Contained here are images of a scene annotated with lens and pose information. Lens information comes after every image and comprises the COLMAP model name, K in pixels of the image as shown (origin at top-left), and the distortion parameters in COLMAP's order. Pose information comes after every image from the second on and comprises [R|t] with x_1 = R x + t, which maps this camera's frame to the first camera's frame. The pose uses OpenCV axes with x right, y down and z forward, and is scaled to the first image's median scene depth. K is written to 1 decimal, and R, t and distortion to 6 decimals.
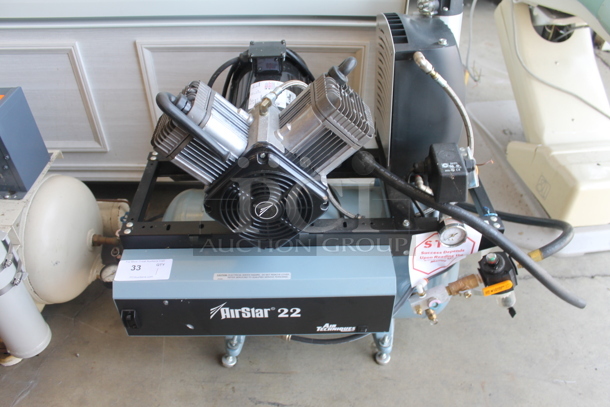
lens RADIAL K [[506.8, 0, 302.5], [0, 506.8, 204.7], [0, 0, 1]] dist [-0.128485, 0.082444]
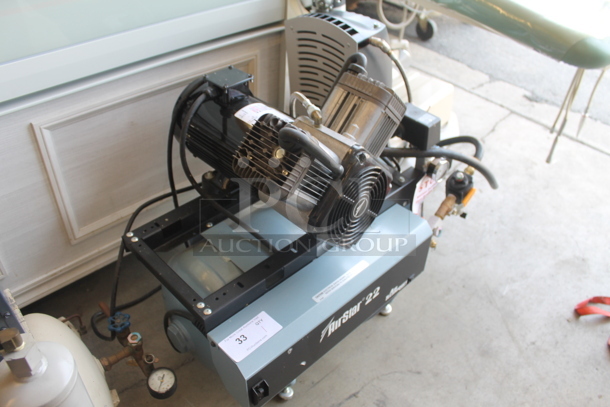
lens RADIAL K [[506.8, 0, 298.7], [0, 506.8, 206.7], [0, 0, 1]] dist [-0.128485, 0.082444]
pose [[0.737358, -0.418566, 0.530194, -0.516225], [0.428718, 0.896527, 0.111537, -0.116634], [-0.522018, 0.145061, 0.840508, 0.123962]]
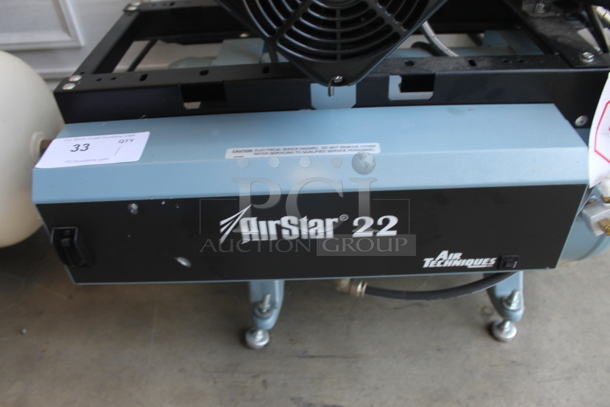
lens RADIAL K [[506.8, 0, 302.8], [0, 506.8, 202.7], [0, 0, 1]] dist [-0.128485, 0.082444]
pose [[0.998770, -0.018276, -0.046089, -0.061200], [0.017968, 0.999813, -0.007095, 0.156685], [0.046210, 0.006258, 0.998912, 0.396929]]
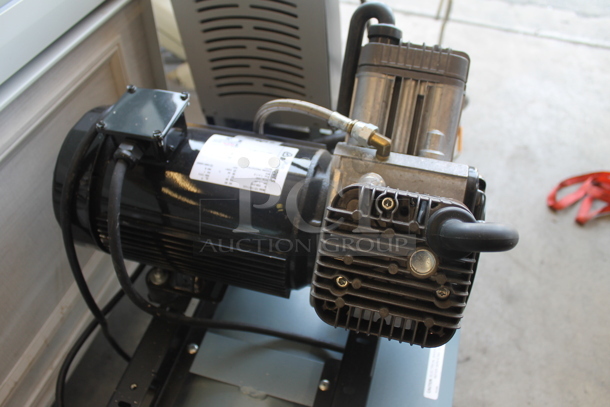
lens RADIAL K [[506.8, 0, 306.5], [0, 506.8, 200.7], [0, 0, 1]] dist [-0.128485, 0.082444]
pose [[0.300204, -0.707460, 0.639827, -0.361781], [0.636237, 0.648267, 0.418273, -0.308729], [-0.710690, 0.281515, 0.644725, 0.495722]]
